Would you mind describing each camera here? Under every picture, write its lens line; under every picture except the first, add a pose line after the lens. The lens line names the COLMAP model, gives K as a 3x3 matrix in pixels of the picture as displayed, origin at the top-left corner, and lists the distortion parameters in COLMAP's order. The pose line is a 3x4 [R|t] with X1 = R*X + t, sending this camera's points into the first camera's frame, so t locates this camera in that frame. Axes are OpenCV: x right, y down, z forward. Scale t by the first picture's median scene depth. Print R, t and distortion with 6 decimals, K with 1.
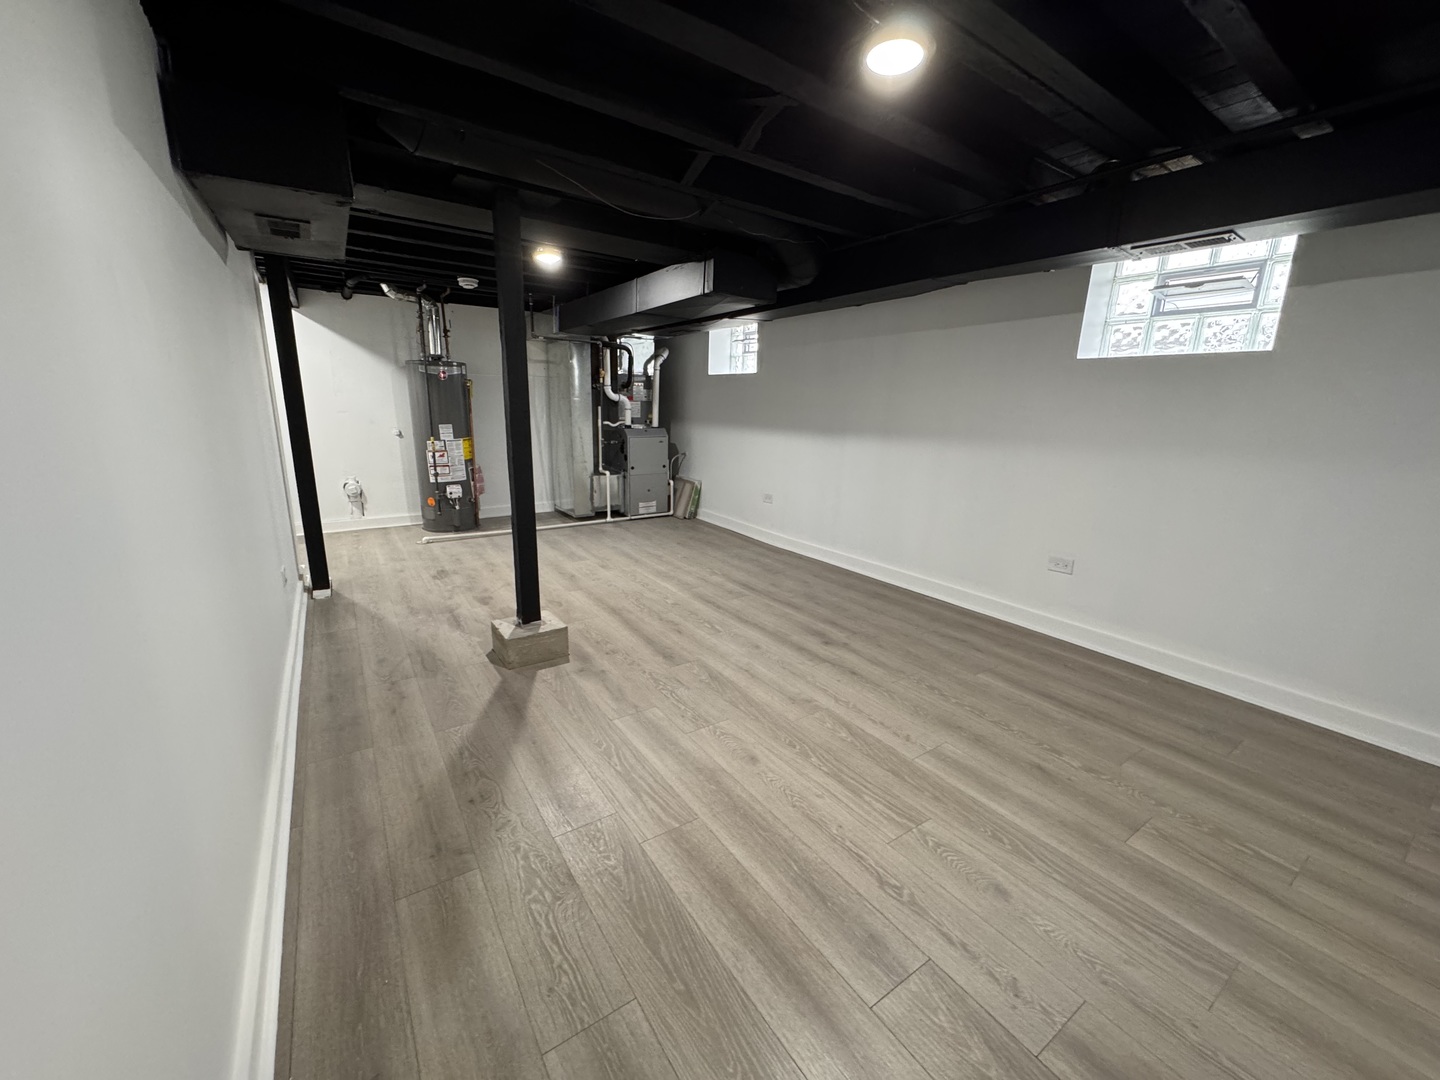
lens RADIAL K [[573.1, 0, 721.8], [0, 573.1, 539.4], [0, 0, 1]] dist [-0.001583, 0.000212]
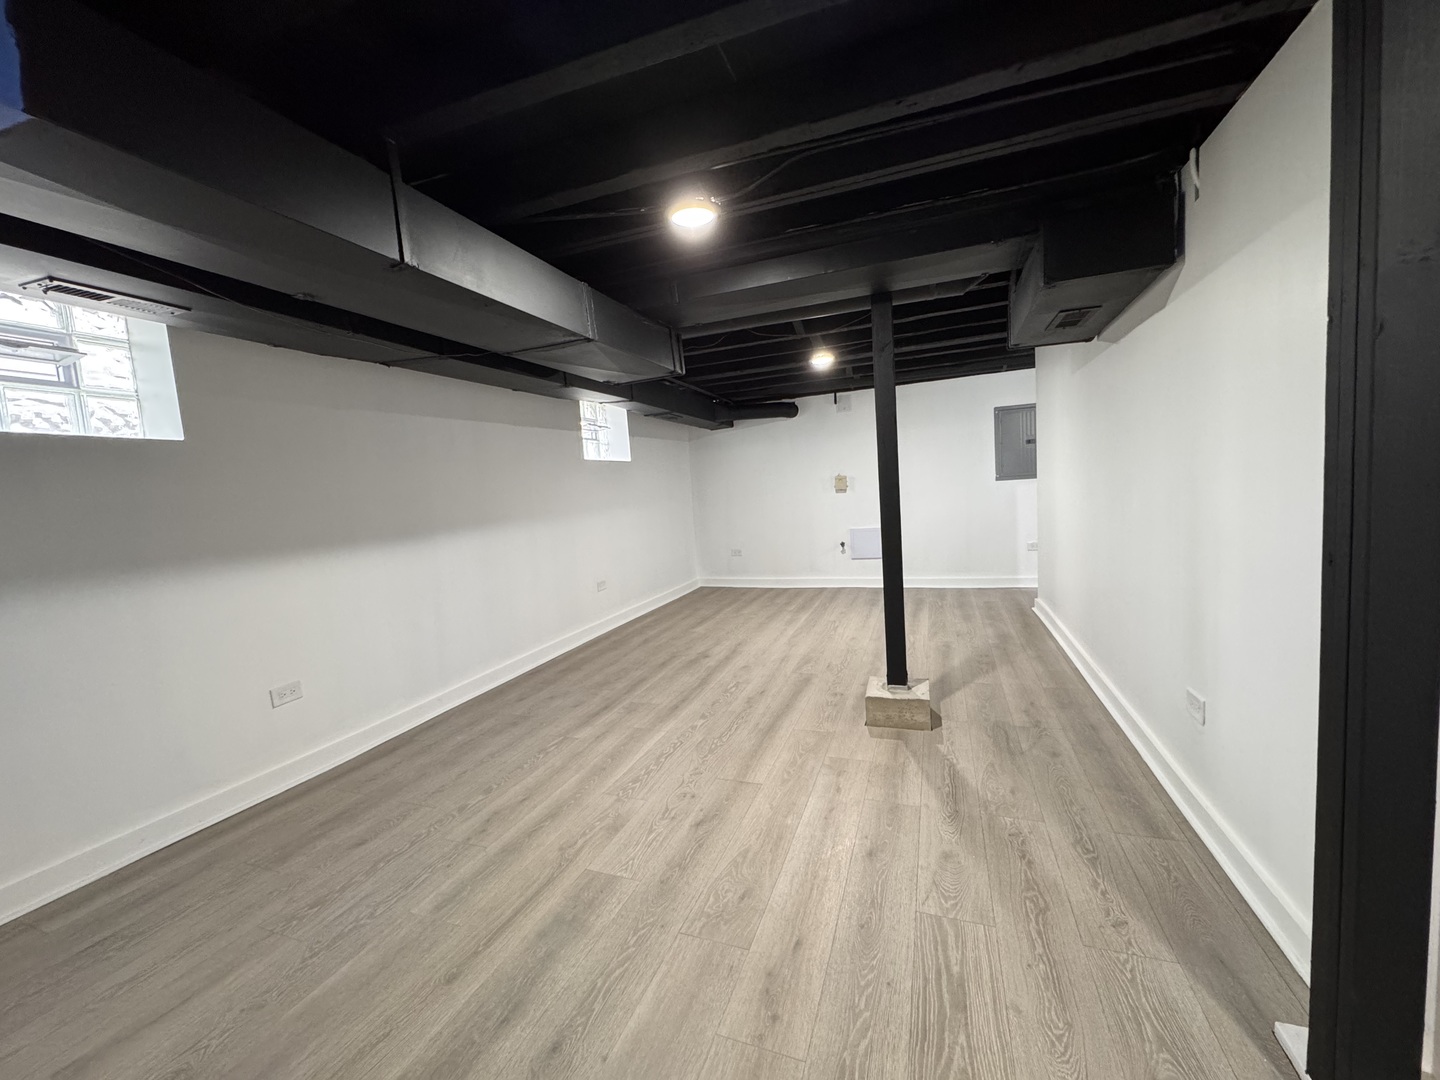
lens RADIAL K [[573.1, 0, 721.8], [0, 573.1, 539.4], [0, 0, 1]] dist [-0.001583, 0.000212]
pose [[-0.584304, -0.056595, 0.809559, -0.816515], [0.239903, 0.940935, 0.238931, -0.348031], [-0.775265, 0.333824, -0.536214, 1.450656]]
